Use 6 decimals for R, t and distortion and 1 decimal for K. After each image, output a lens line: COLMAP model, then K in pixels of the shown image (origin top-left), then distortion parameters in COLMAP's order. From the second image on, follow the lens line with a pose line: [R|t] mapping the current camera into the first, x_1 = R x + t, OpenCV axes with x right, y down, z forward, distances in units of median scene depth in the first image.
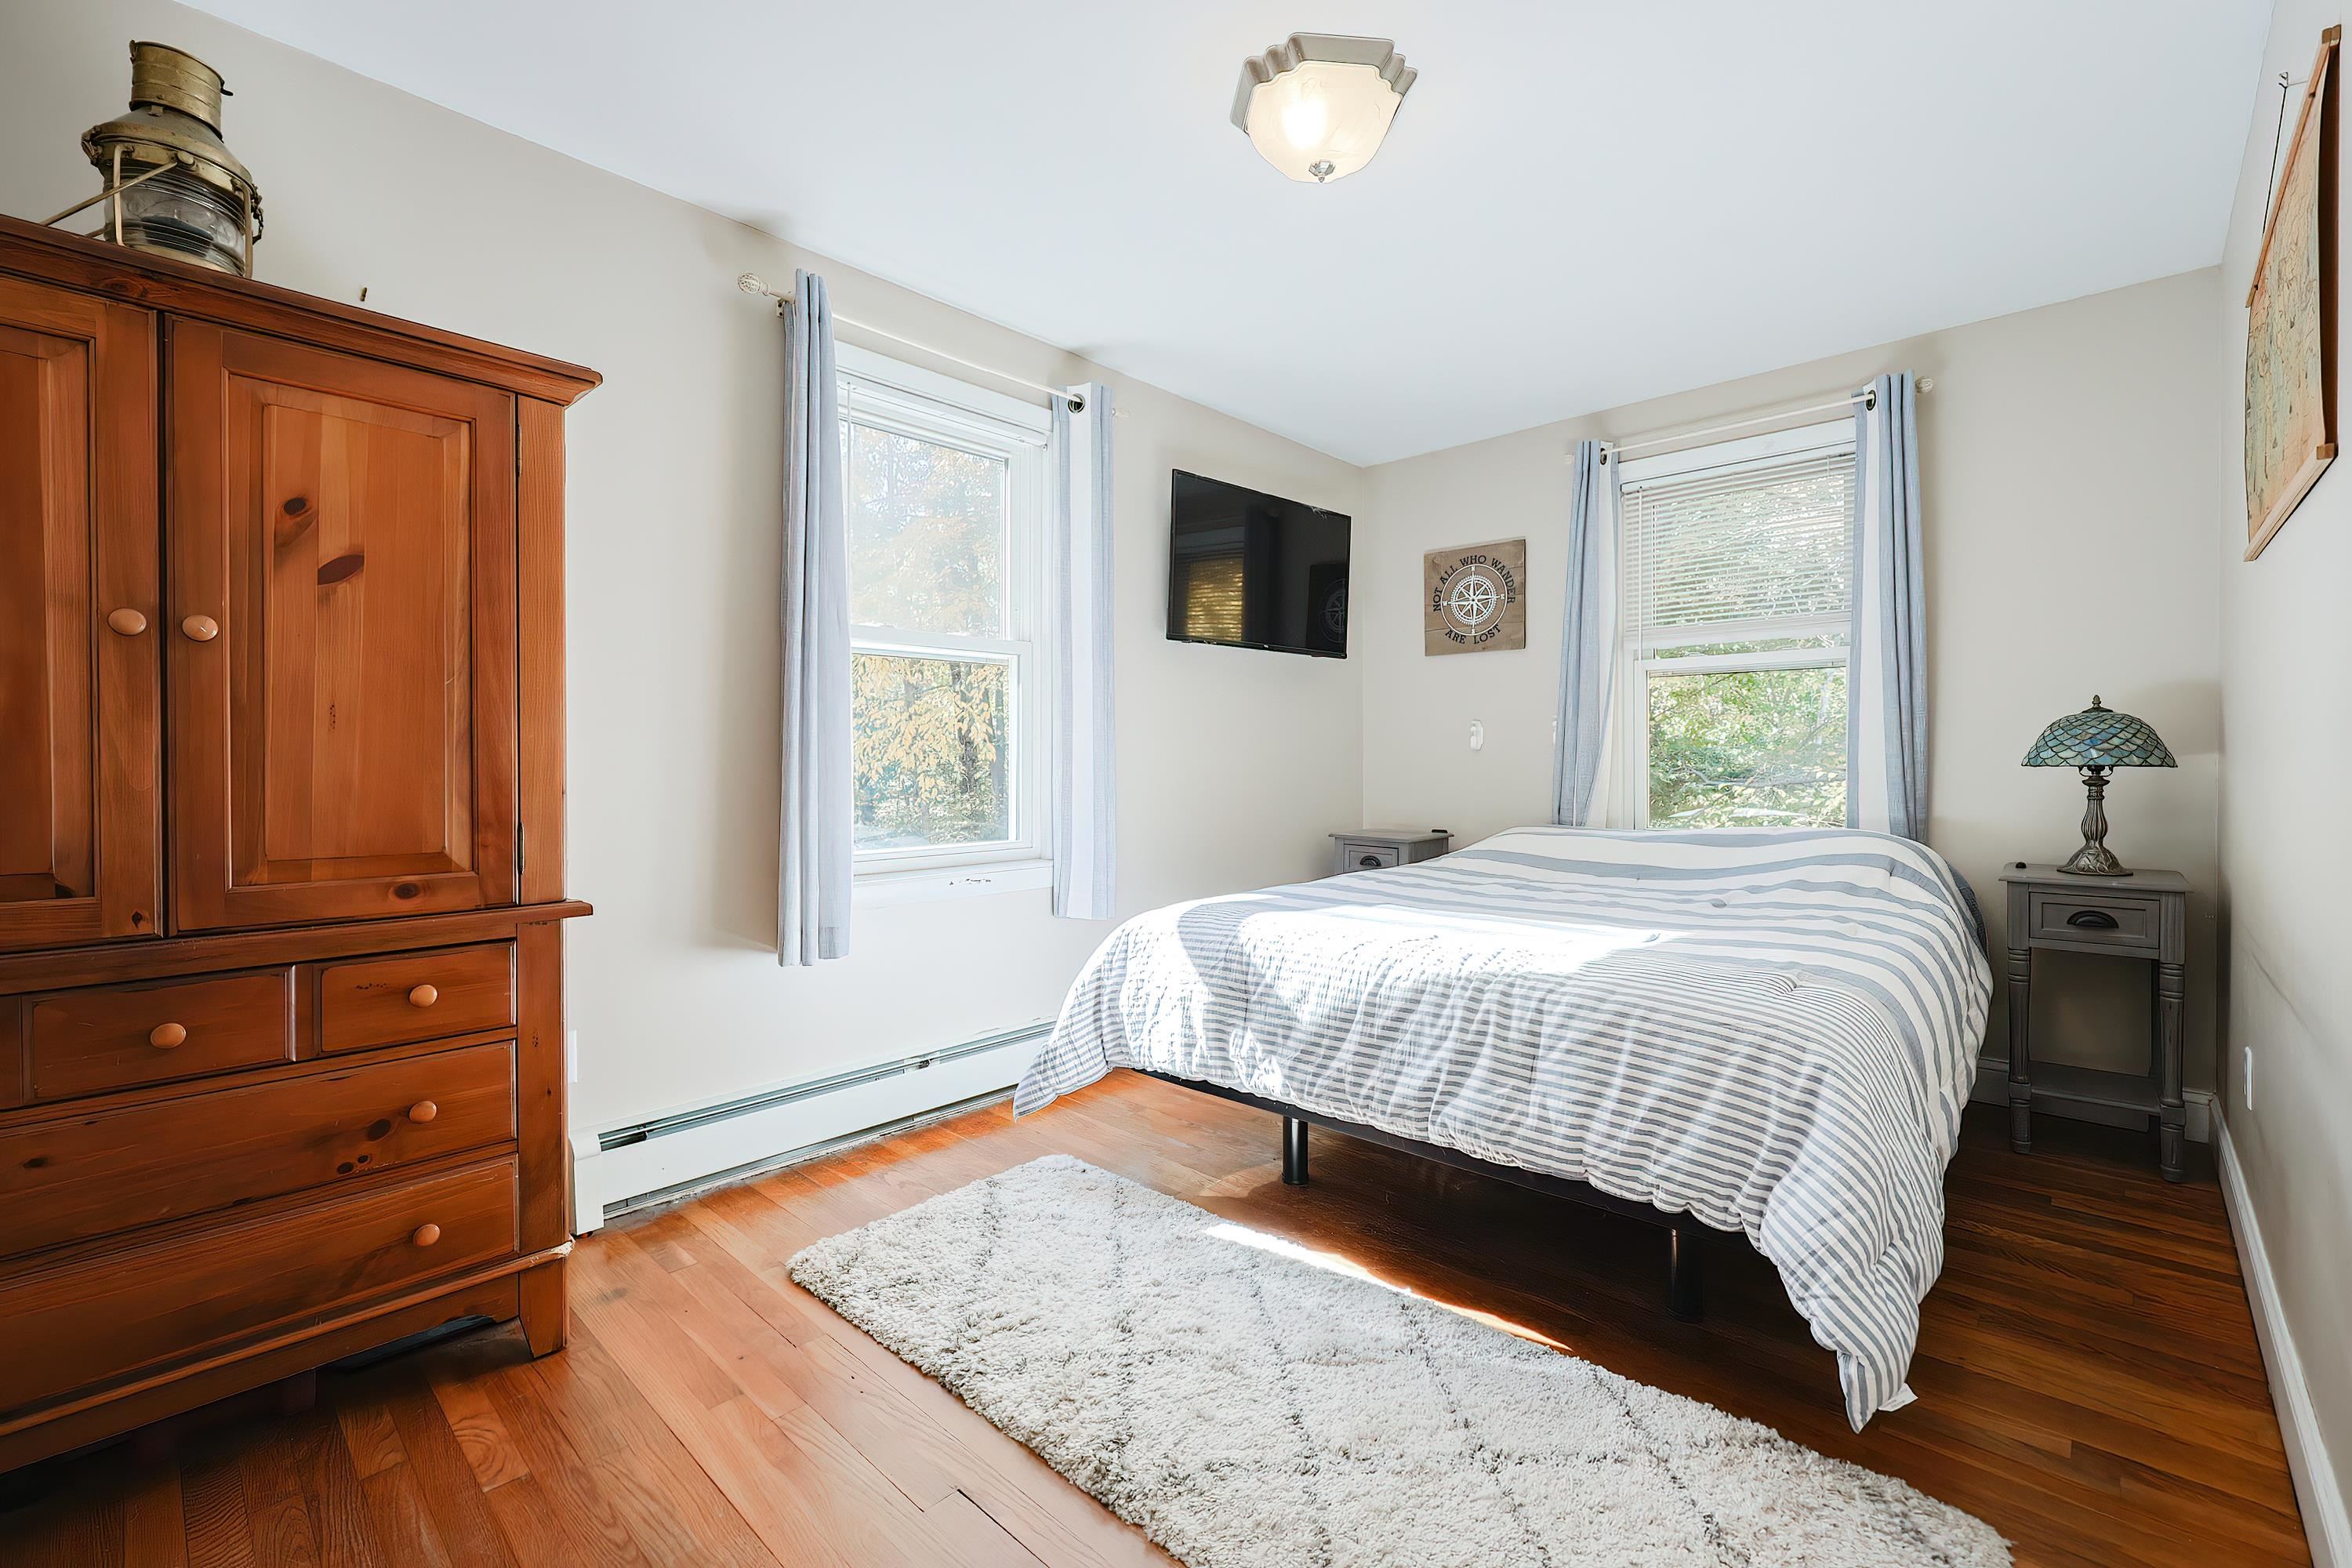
lens RADIAL K [[987.3, 0, 1144.0], [0, 987.3, 765.6], [0, 0, 1]] dist [-0.006588, -0.000243]
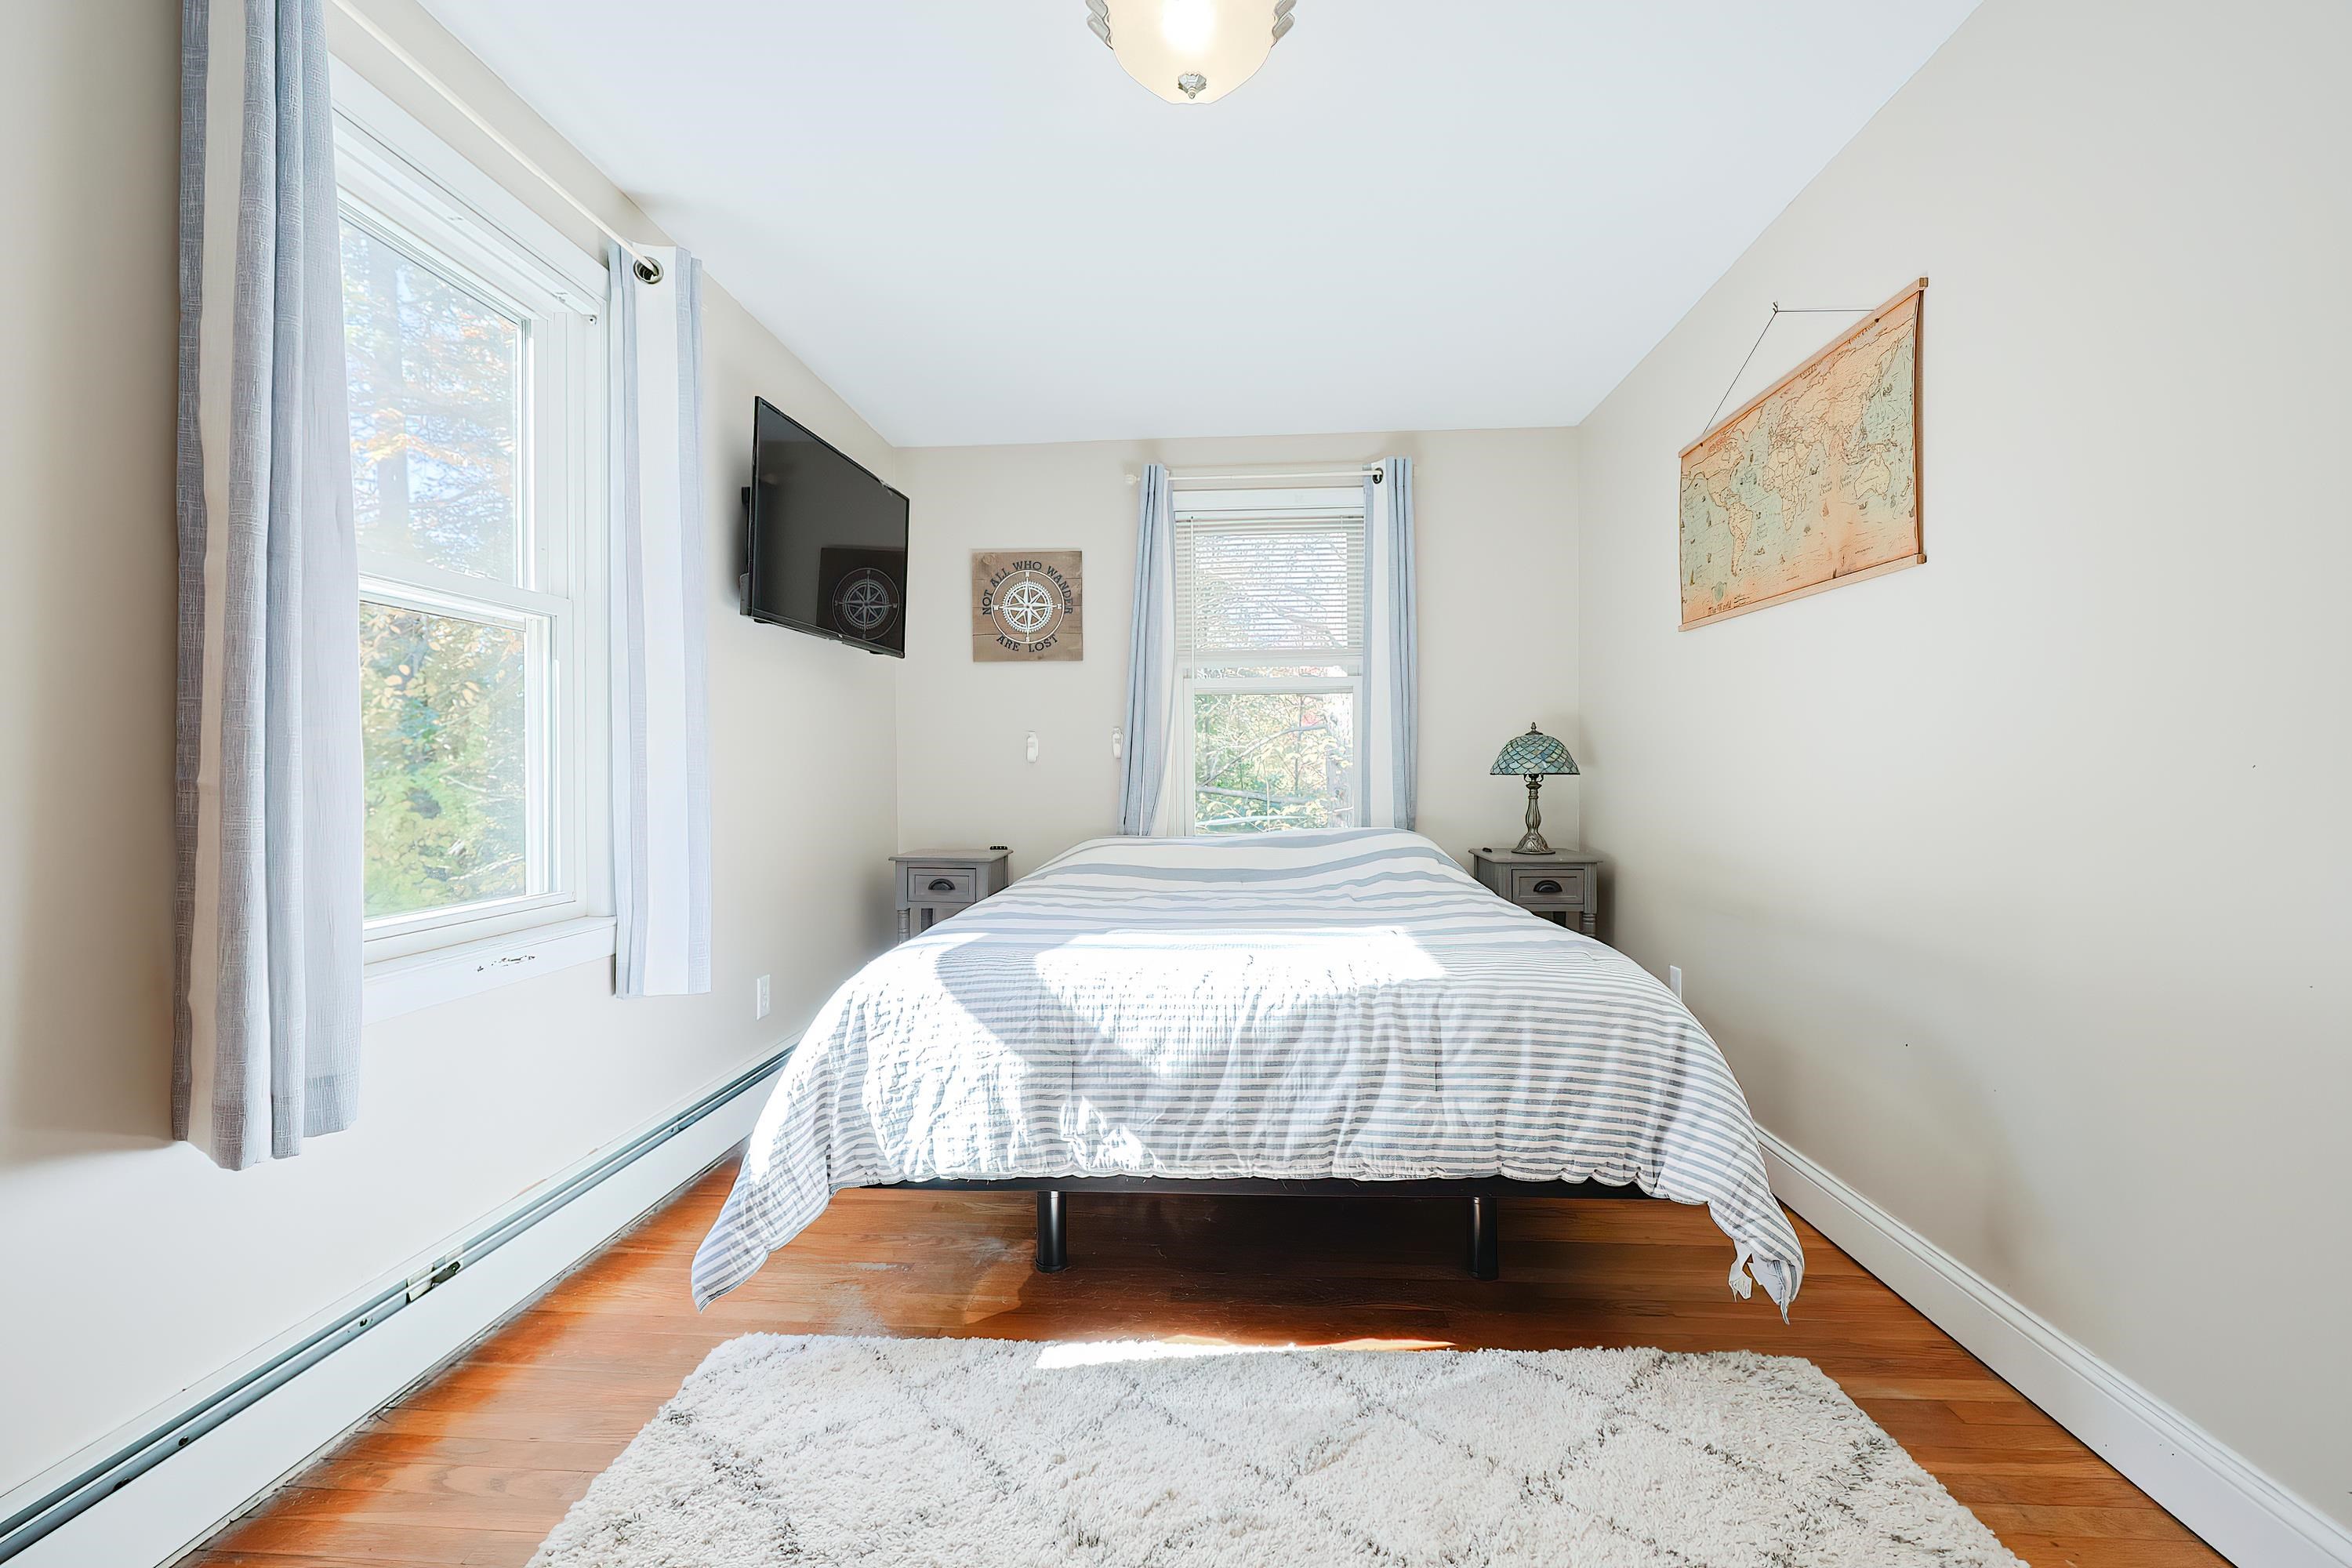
lens RADIAL K [[996.5, 0, 1172.7], [0, 996.5, 777.2], [0, 0, 1]] dist [-0.003544, 0.000407]
pose [[0.764268, -0.005298, 0.644877, -0.409066], [0.008385, 0.999963, -0.001723, 0.004121], [-0.644844, 0.006725, 0.764285, 0.356599]]
